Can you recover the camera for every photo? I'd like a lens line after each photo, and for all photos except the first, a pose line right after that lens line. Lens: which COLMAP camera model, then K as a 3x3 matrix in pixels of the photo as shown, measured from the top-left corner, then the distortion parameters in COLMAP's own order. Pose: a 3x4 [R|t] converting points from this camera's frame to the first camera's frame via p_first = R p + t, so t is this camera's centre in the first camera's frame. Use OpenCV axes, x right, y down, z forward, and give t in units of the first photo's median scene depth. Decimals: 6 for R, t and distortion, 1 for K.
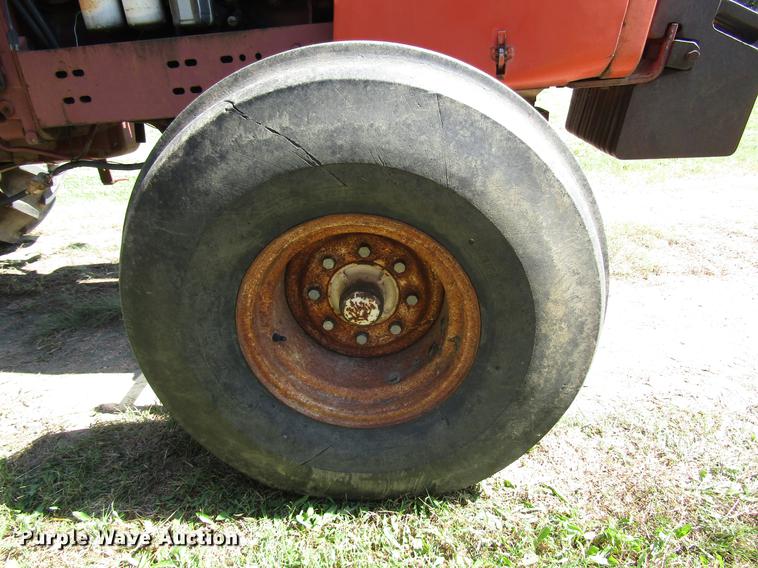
lens RADIAL K [[539.5, 0, 379.0], [0, 539.5, 284.0], [0, 0, 1]] dist [-0.003768, -0.002687]
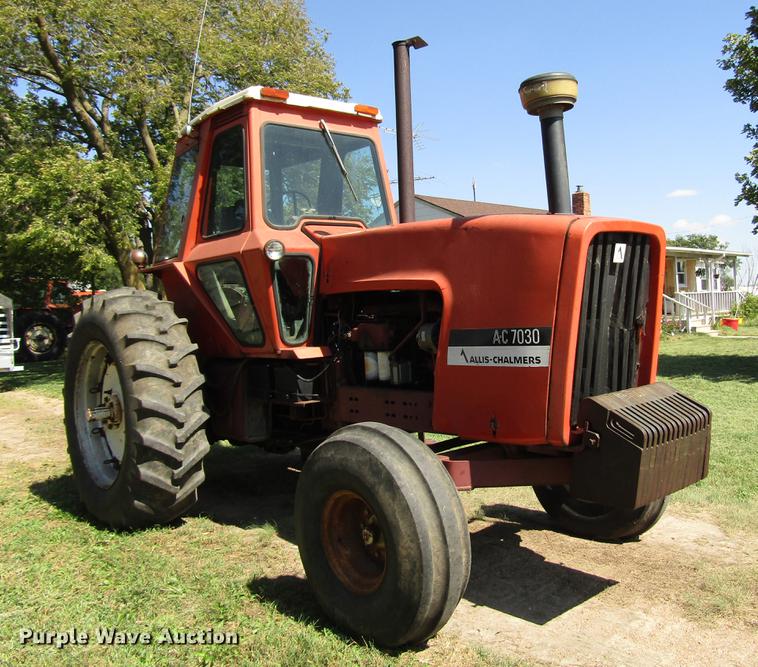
lens RADIAL K [[728.4, 0, 426.4], [0, 728.4, 302.0], [0, 0, 1]] dist [0.009019, 0.010487]
pose [[0.734520, 0.032375, -0.677815, 2.164312], [-0.269456, 0.930653, -0.247547, -0.172826], [0.622796, 0.364469, 0.692306, -1.283696]]
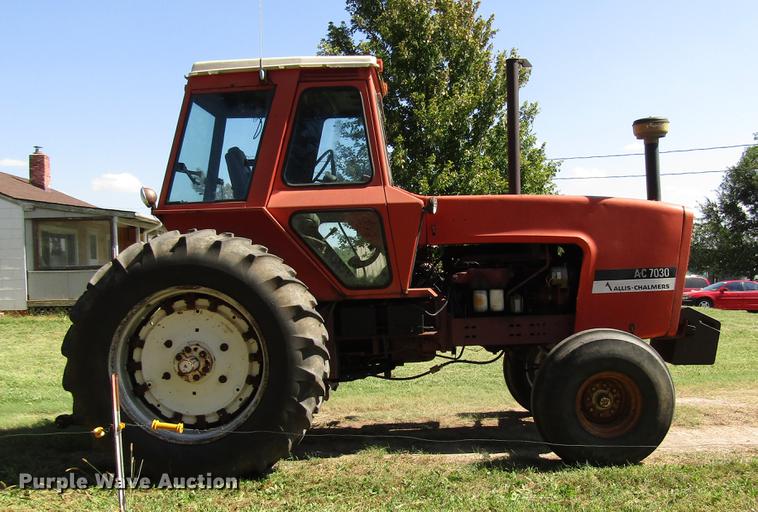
lens RADIAL K [[761.4, 0, 424.6], [0, 761.4, 289.2], [0, 0, 1]] dist [0.006061, -0.005890]
pose [[0.995063, 0.039814, 0.090914, -1.641177], [-0.004027, 0.931457, -0.363830, 1.144805], [-0.099168, 0.361667, 0.927018, -3.609166]]
